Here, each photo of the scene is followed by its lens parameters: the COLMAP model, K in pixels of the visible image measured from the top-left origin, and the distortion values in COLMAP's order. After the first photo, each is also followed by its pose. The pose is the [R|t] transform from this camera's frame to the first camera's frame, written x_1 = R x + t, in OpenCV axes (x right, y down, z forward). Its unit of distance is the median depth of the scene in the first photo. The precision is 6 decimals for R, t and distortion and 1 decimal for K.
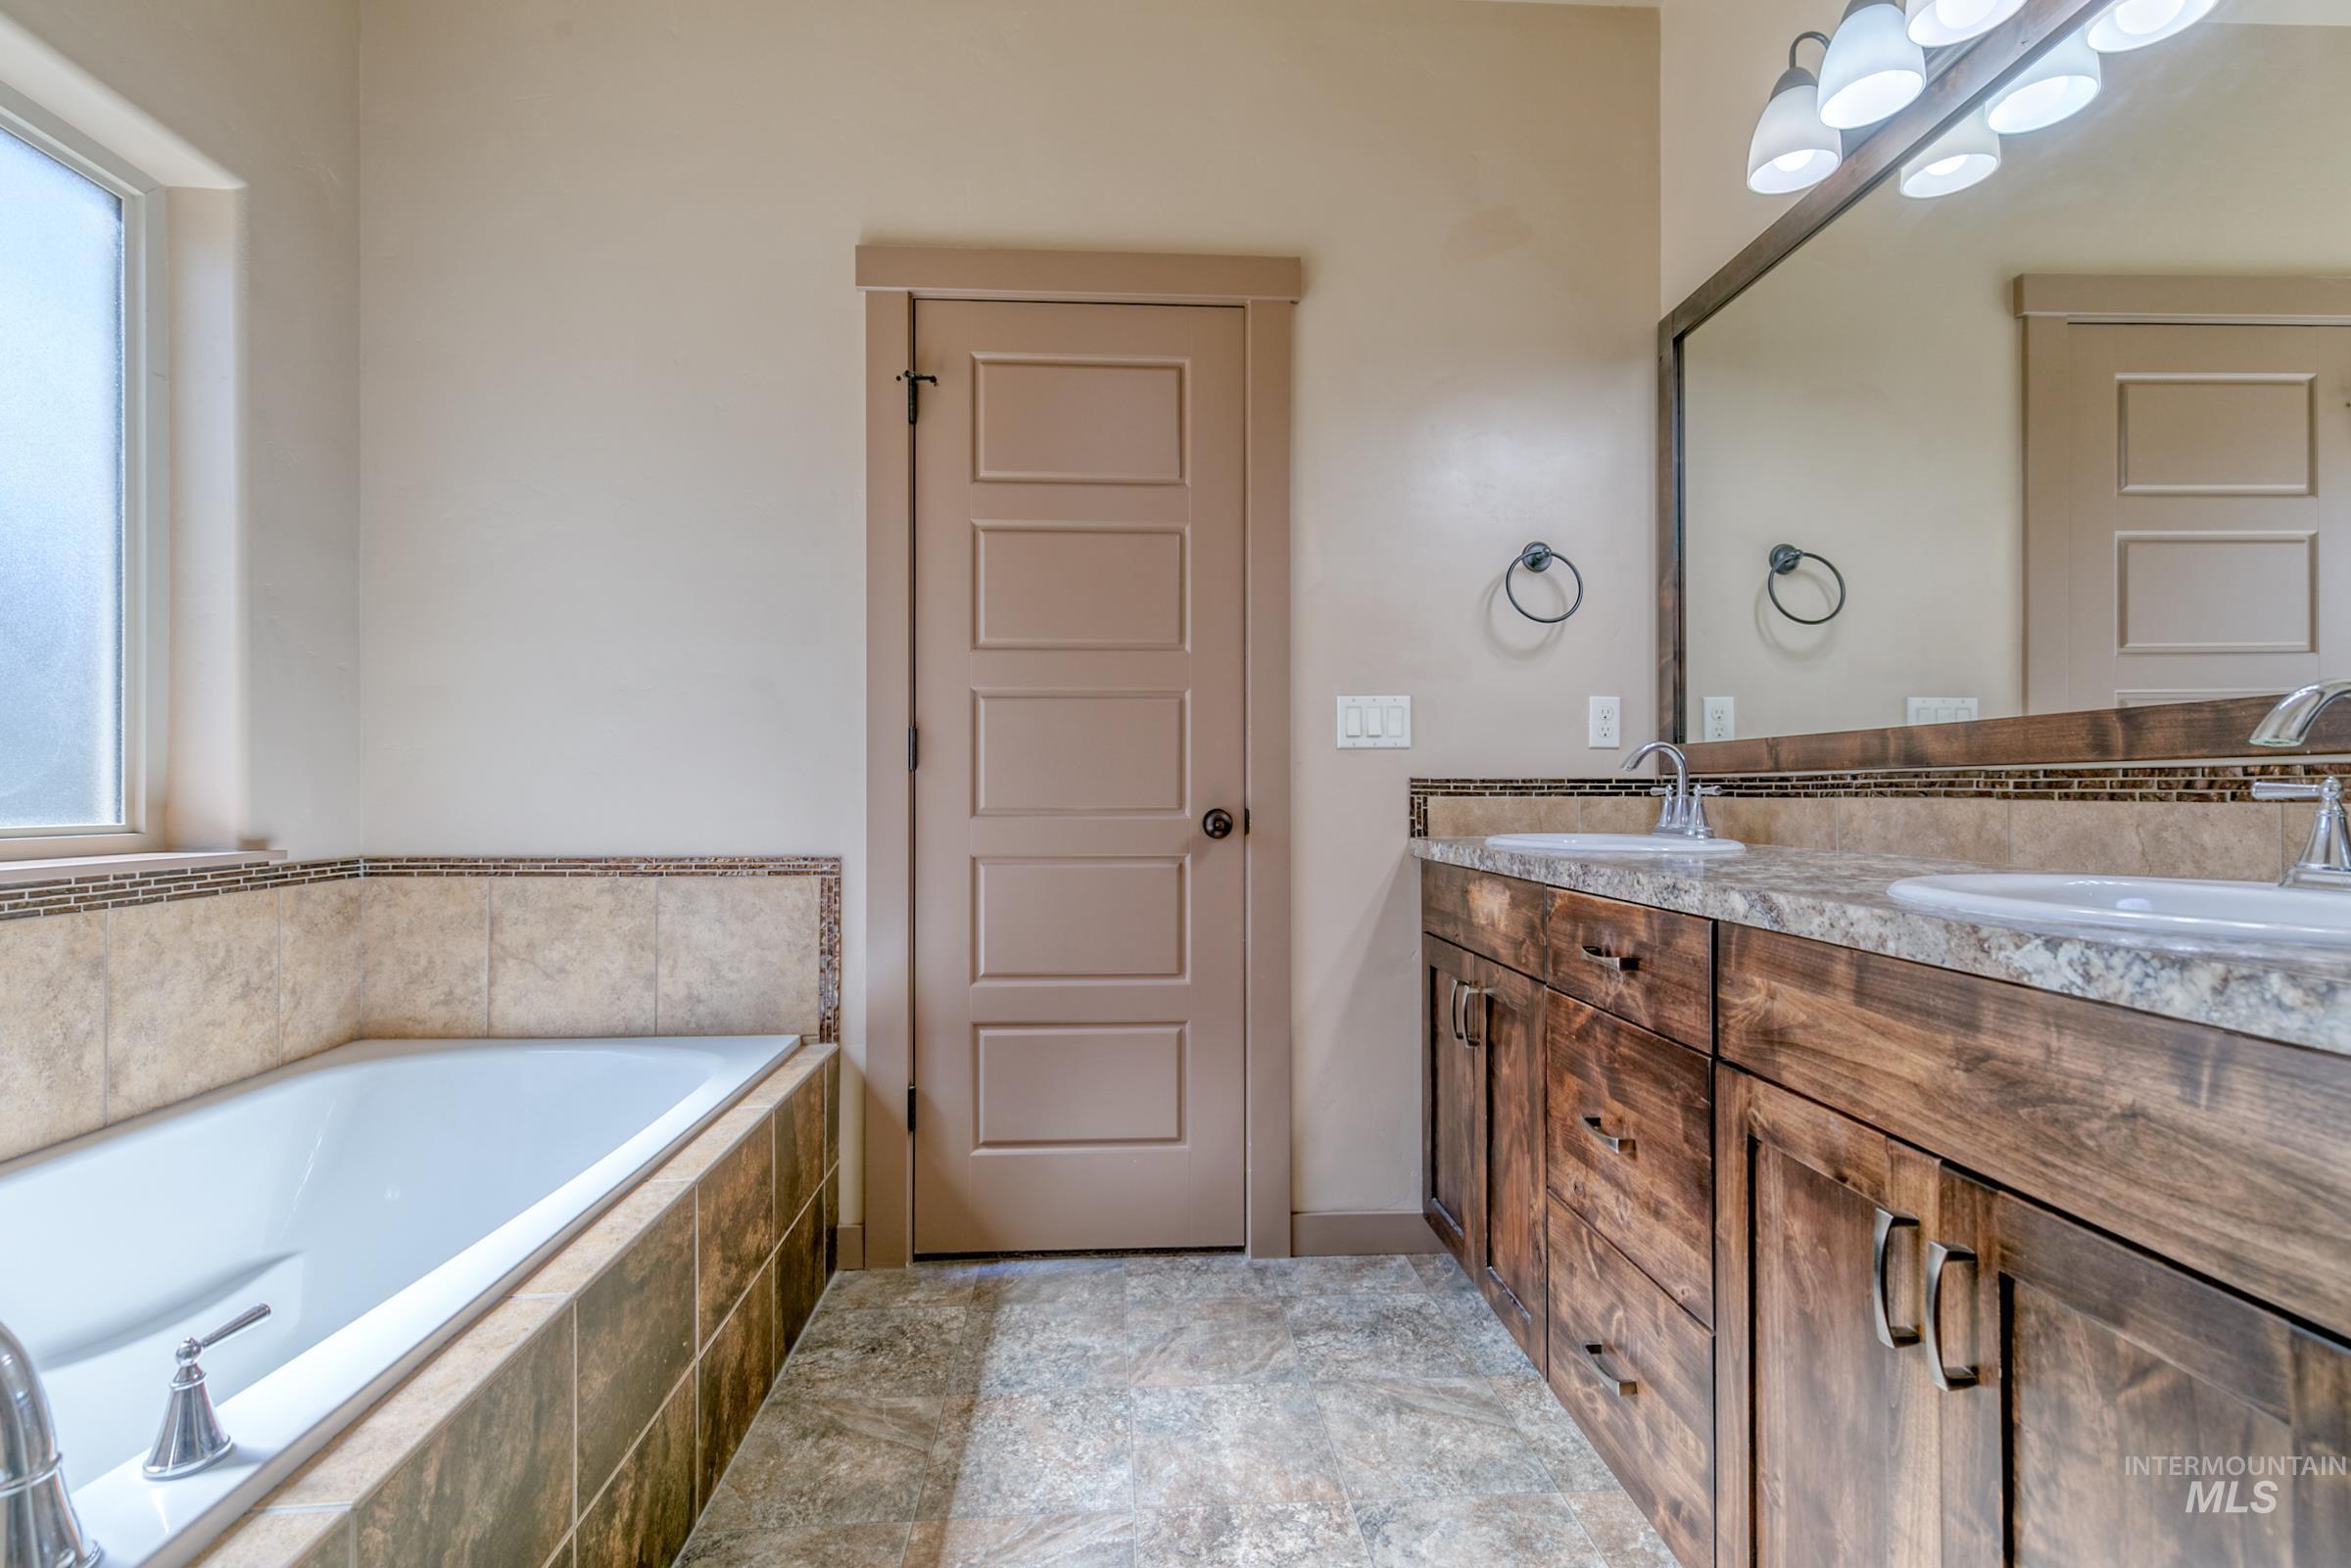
lens RADIAL K [[1068.1, 0, 1183.1], [0, 1068.1, 788.9], [0, 0, 1]] dist [0.007984, -0.001964]
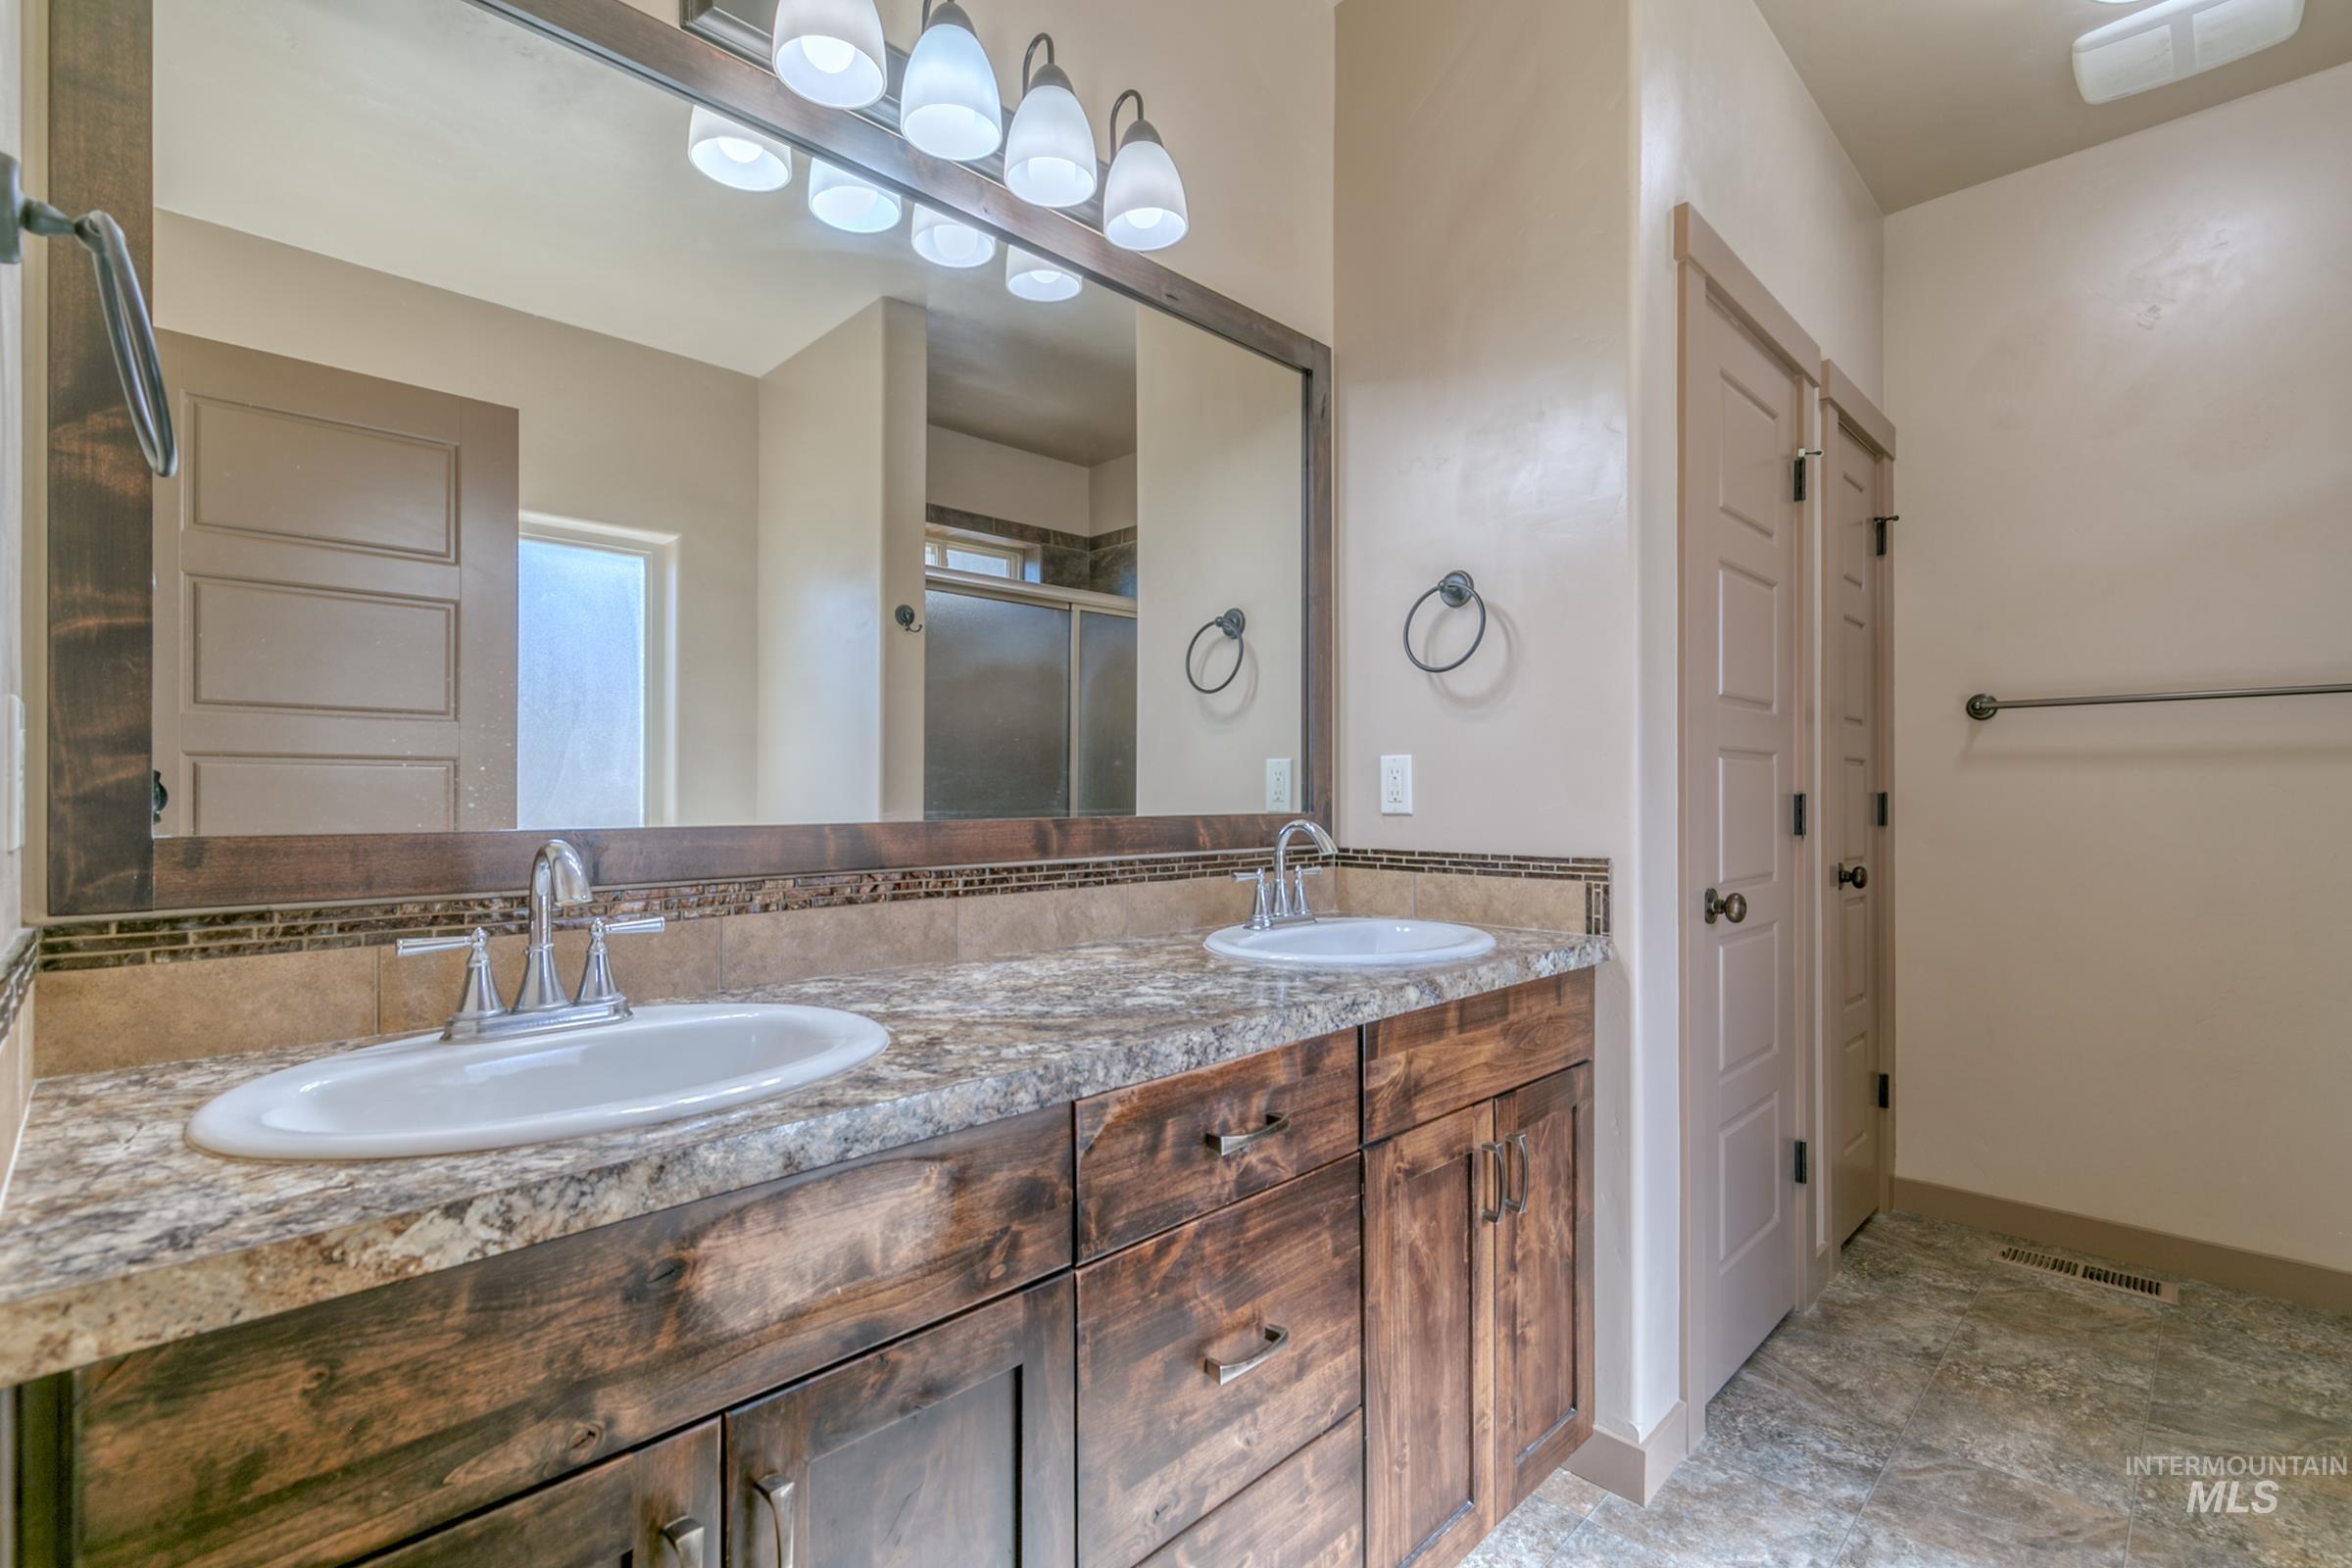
lens RADIAL K [[1068.7, 0, 1194.4], [0, 1068.7, 790.5], [0, 0, 1]] dist [0.007984, -0.001964]
pose [[-0.667294, 0.003767, 0.744785, -0.179223], [-0.002483, 0.999970, -0.007281, -0.093543], [-0.744790, -0.006708, -0.667265, 1.627741]]
